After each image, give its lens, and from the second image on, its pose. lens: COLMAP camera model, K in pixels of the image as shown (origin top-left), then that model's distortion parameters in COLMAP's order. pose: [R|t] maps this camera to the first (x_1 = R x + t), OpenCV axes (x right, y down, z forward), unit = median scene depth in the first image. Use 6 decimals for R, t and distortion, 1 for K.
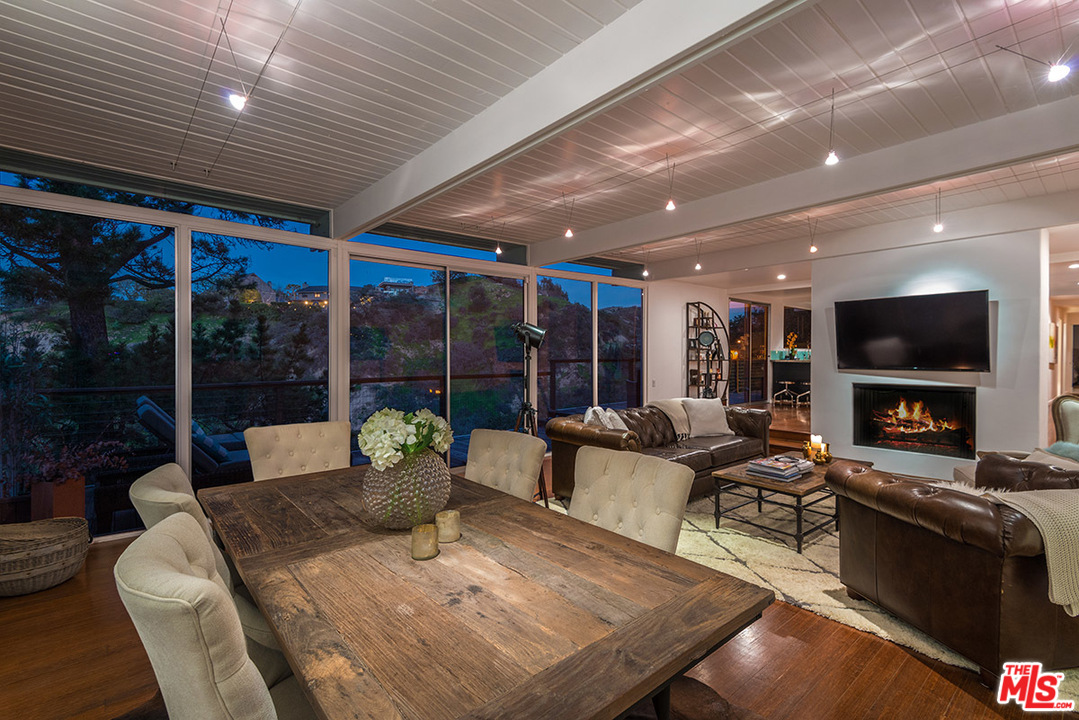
lens RADIAL K [[494.6, 0, 535.8], [0, 494.6, 358.8], [0, 0, 1]] dist [0.012347, -0.004023]
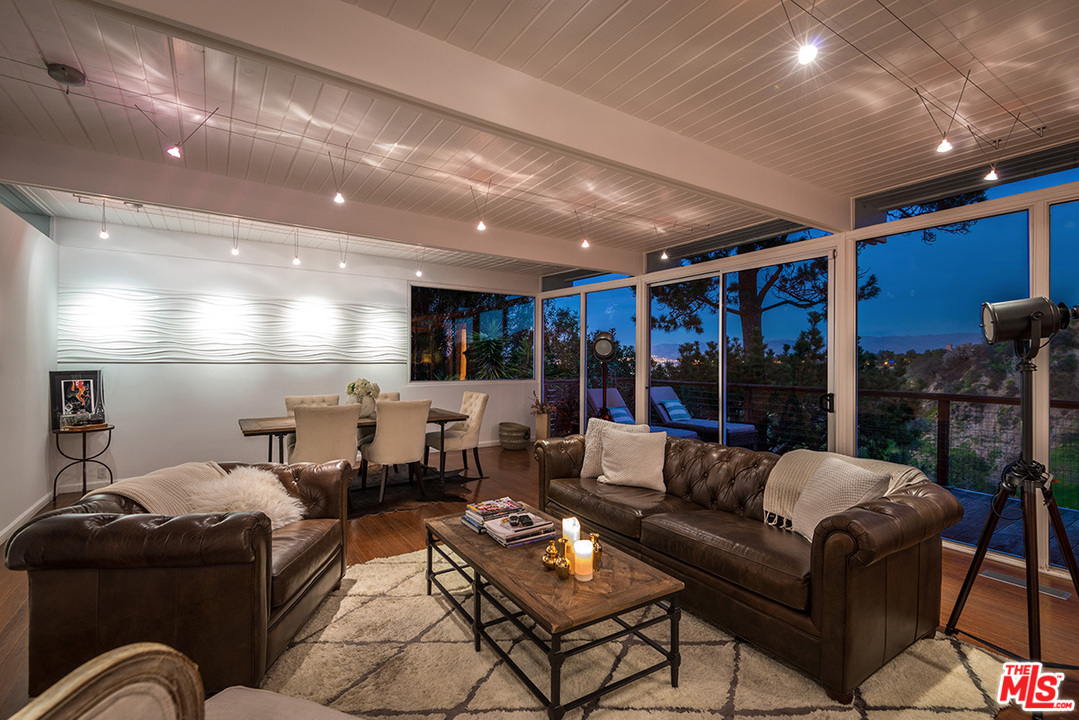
lens RADIAL K [[492.4, 0, 532.2], [0, 492.4, 356.8], [0, 0, 1]] dist [0.001300, 0.000236]
pose [[-0.136339, -0.003795, -0.990655, 1.055554], [-0.007509, 0.999968, -0.002797, -0.021006], [0.990634, 0.007057, -0.136363, 1.013670]]
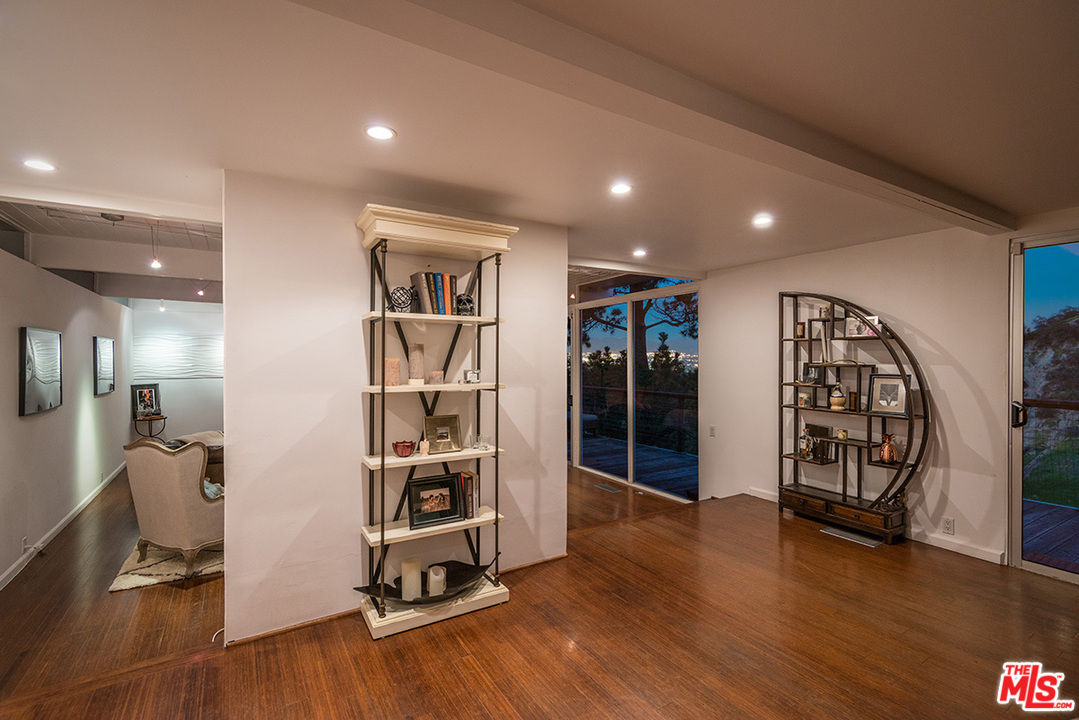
lens RADIAL K [[494.6, 0, 537.0], [0, 494.6, 356.5], [0, 0, 1]] dist [0.012347, -0.004023]
pose [[-0.159127, 0.004165, -0.987249, 1.316173], [0.000557, 0.999991, 0.004129, -0.050293], [0.987258, 0.000107, -0.159128, 1.249607]]
